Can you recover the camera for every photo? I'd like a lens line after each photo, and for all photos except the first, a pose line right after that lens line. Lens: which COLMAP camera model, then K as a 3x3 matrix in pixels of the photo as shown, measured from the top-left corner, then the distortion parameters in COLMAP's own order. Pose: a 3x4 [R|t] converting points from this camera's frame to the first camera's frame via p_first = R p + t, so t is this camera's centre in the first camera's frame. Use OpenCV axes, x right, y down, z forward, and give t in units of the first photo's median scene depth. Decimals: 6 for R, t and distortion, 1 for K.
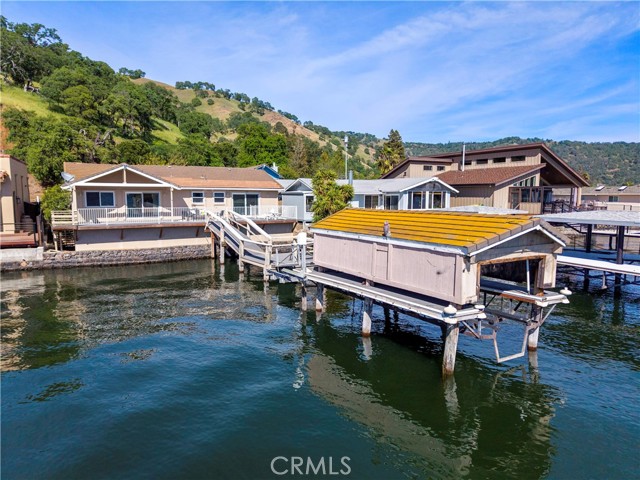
lens RADIAL K [[431.0, 0, 322.8], [0, 431.0, 236.1], [0, 0, 1]] dist [0.024511, -0.027552]
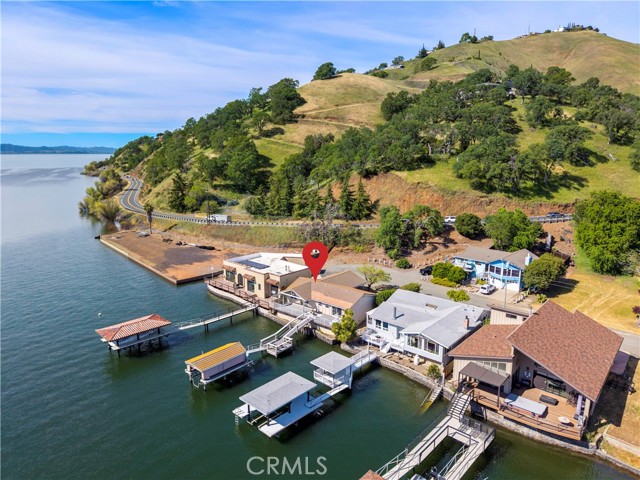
lens RADIAL K [[431.0, 0, 322.8], [0, 431.0, 236.1], [0, 0, 1]] dist [0.024511, -0.027552]
pose [[0.324970, 0.182453, -0.927958, 1.043225], [-0.092308, 0.982648, 0.160880, -0.474873], [0.941209, 0.033377, 0.336173, 0.115332]]
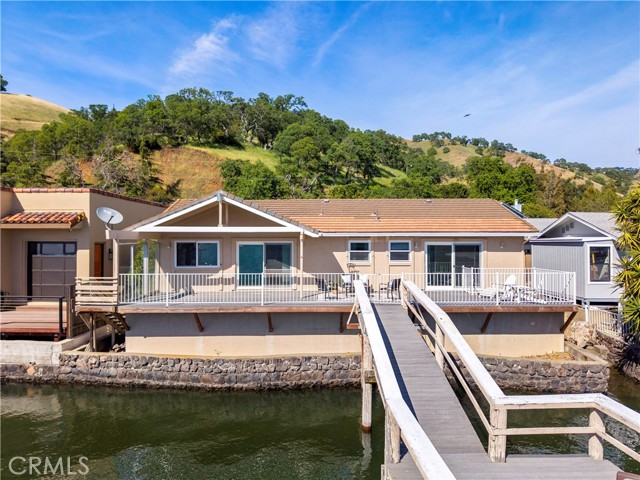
lens RADIAL K [[431.0, 0, 320.0], [0, 431.0, 240.0], [0, 0, 1]] dist [0.037750, -0.042248]
pose [[0.859284, -0.008026, -0.511436, -0.032733], [-0.045154, 0.994783, -0.091477, -0.029475], [0.509502, 0.101698, 0.854439, 0.292152]]
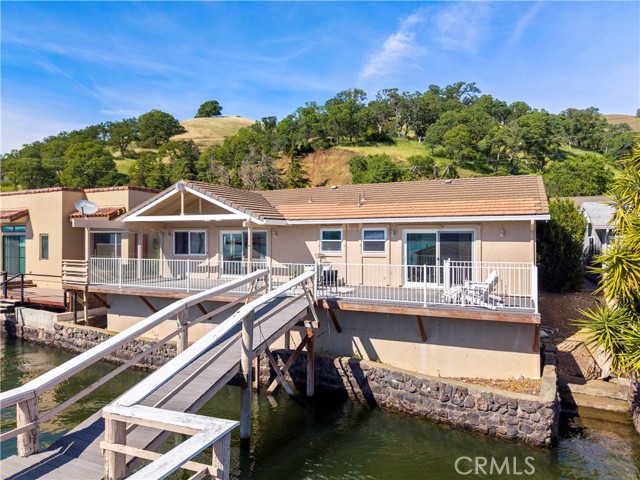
lens RADIAL K [[430.0, 0, 320.0], [0, 430.0, 240.0], [0, 0, 1]] dist [0.026173, -0.019412]
pose [[0.568650, -0.004218, -0.822569, 0.055938], [-0.078438, 0.995152, -0.059329, -0.034062], [0.818831, 0.098258, 0.565562, 0.405477]]
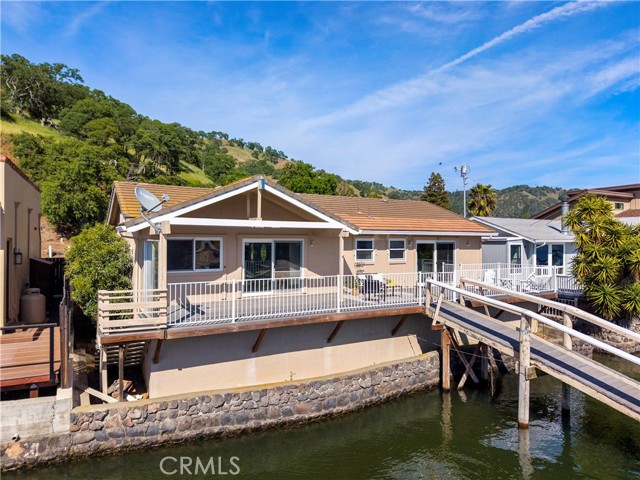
lens RADIAL K [[431.0, 0, 322.8], [0, 431.0, 236.1], [0, 0, 1]] dist [0.024511, -0.027552]
pose [[0.999933, -0.000353, -0.011538, -0.188248], [-0.000919, 0.993925, -0.110056, -0.027567], [0.011506, 0.110059, 0.993858, 0.274129]]
